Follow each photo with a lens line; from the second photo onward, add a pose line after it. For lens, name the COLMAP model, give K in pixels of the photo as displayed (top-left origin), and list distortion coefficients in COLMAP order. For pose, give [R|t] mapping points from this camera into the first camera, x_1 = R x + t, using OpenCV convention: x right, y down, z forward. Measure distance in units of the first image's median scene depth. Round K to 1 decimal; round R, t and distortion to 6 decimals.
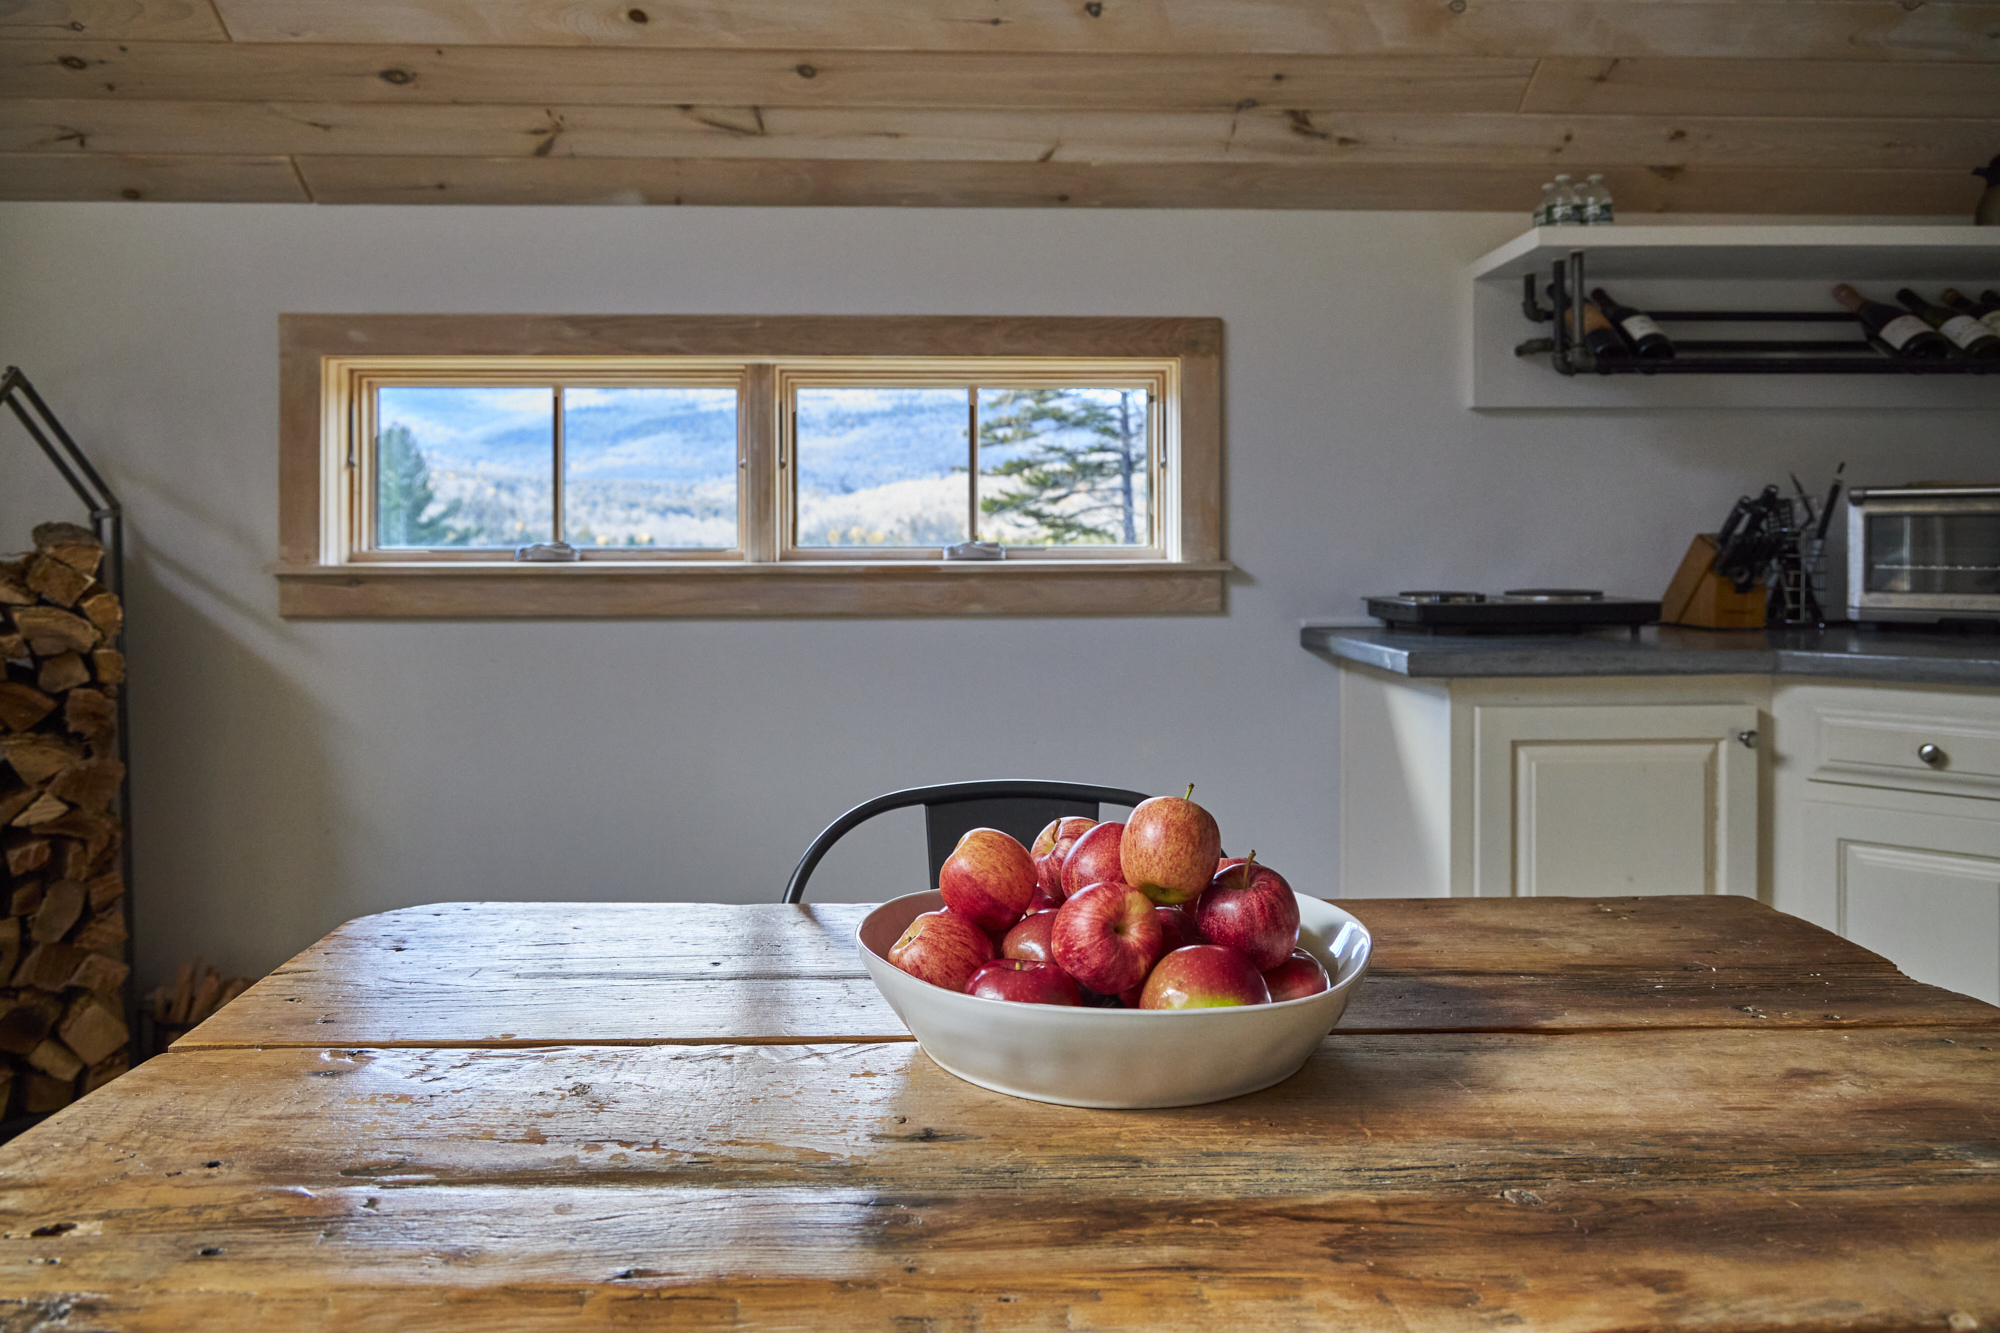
lens RADIAL K [[1391.8, 0, 994.2], [0, 1391.8, 566.1], [0, 0, 1]] dist [0.000171, 0.001267]
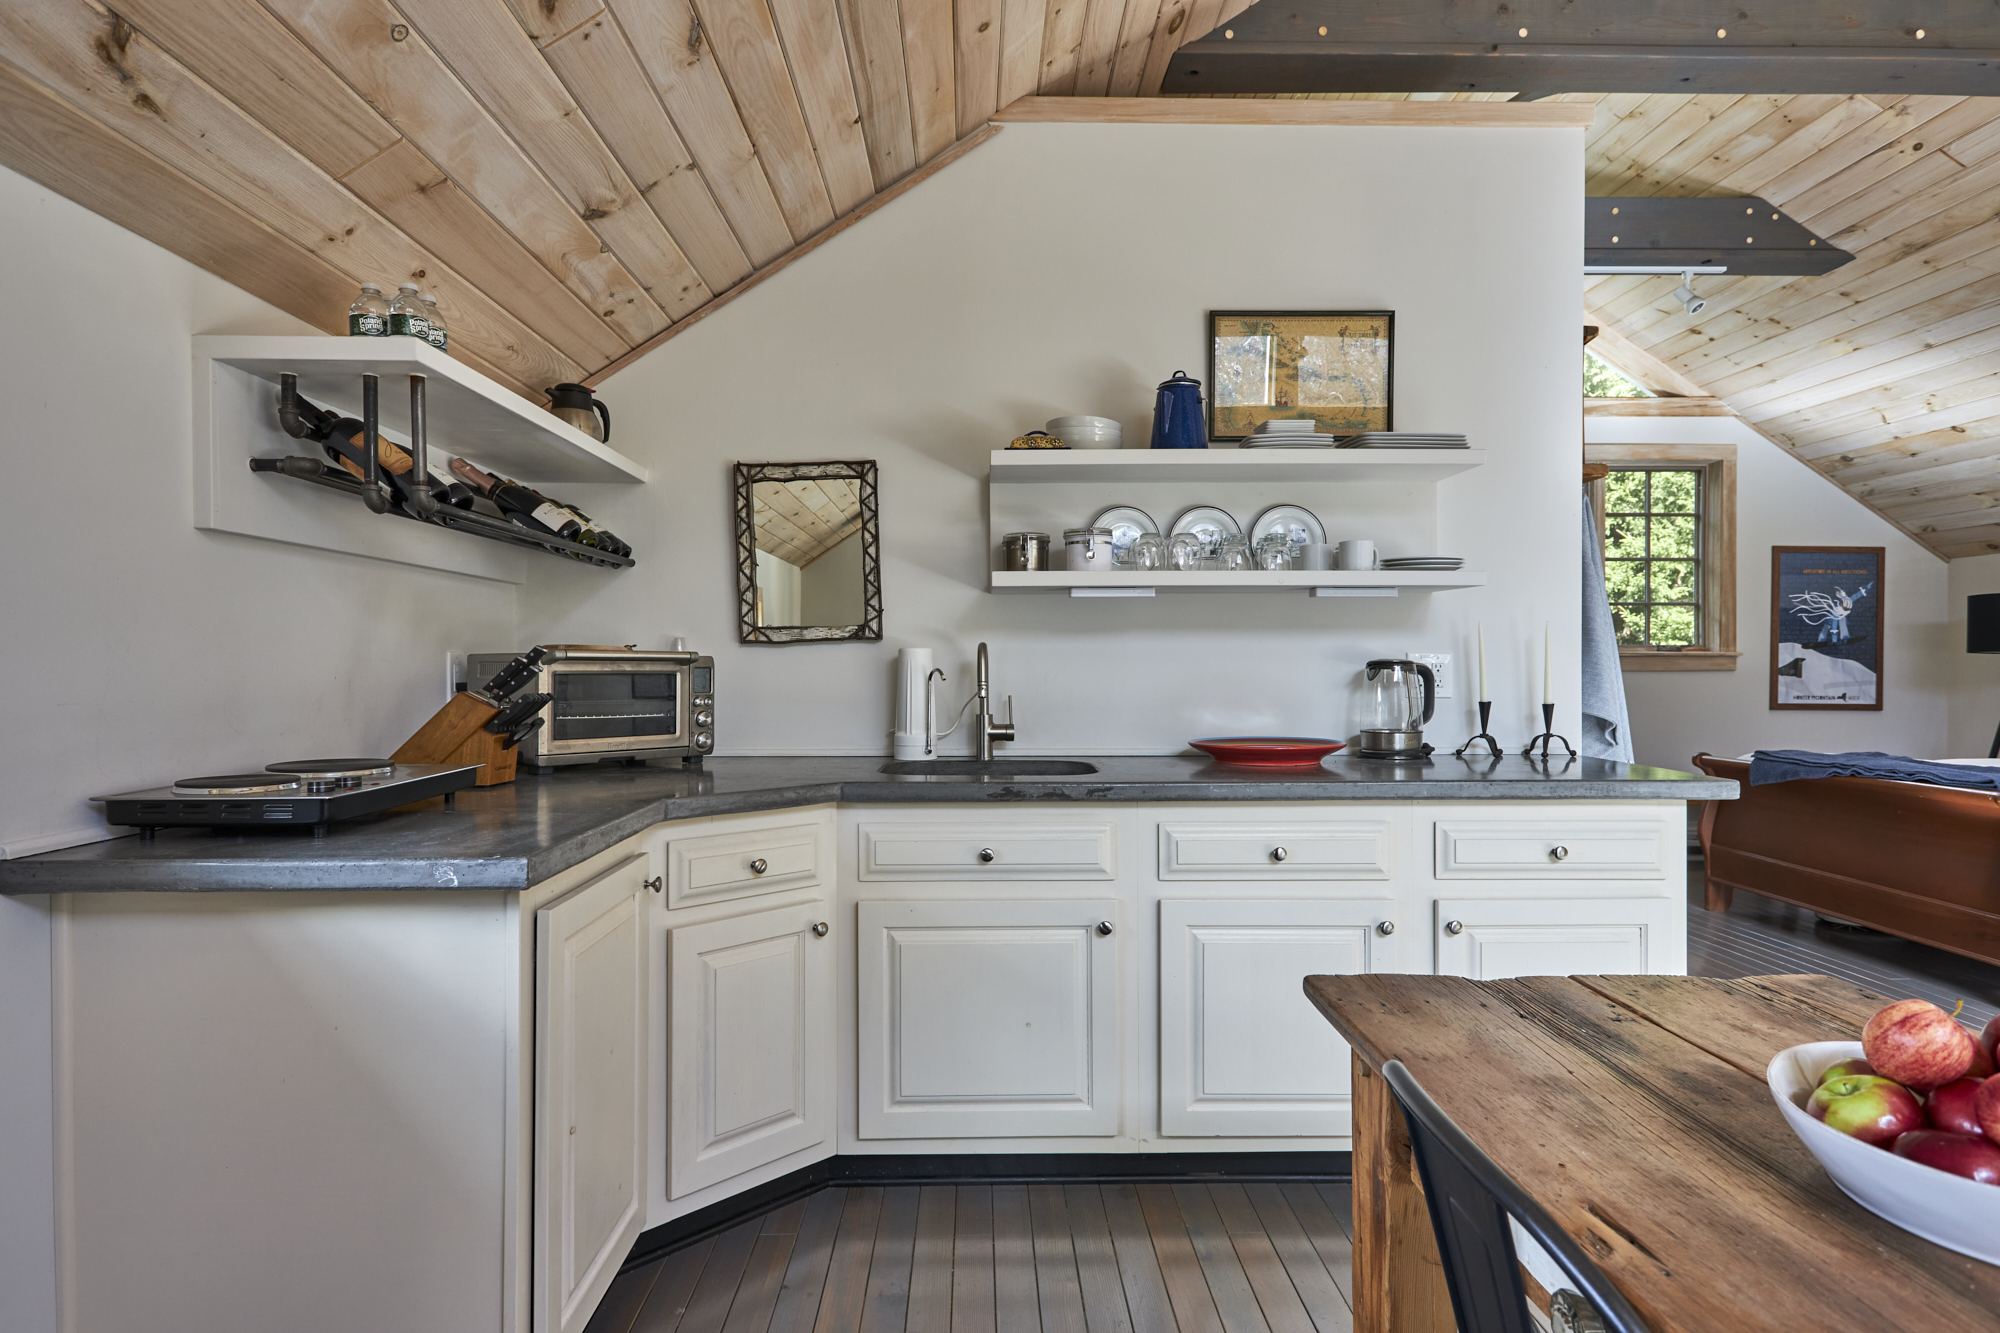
lens RADIAL K [[1116.1, 0, 1000.0], [0, 1116.1, 666.5], [0, 0, 1]] dist [0.030110, -0.001475]
pose [[0.006802, -0.001289, 0.999976, -0.280483], [0.009492, 0.999954, 0.001224, -0.038152], [-0.999932, 0.009484, 0.006814, 0.601885]]
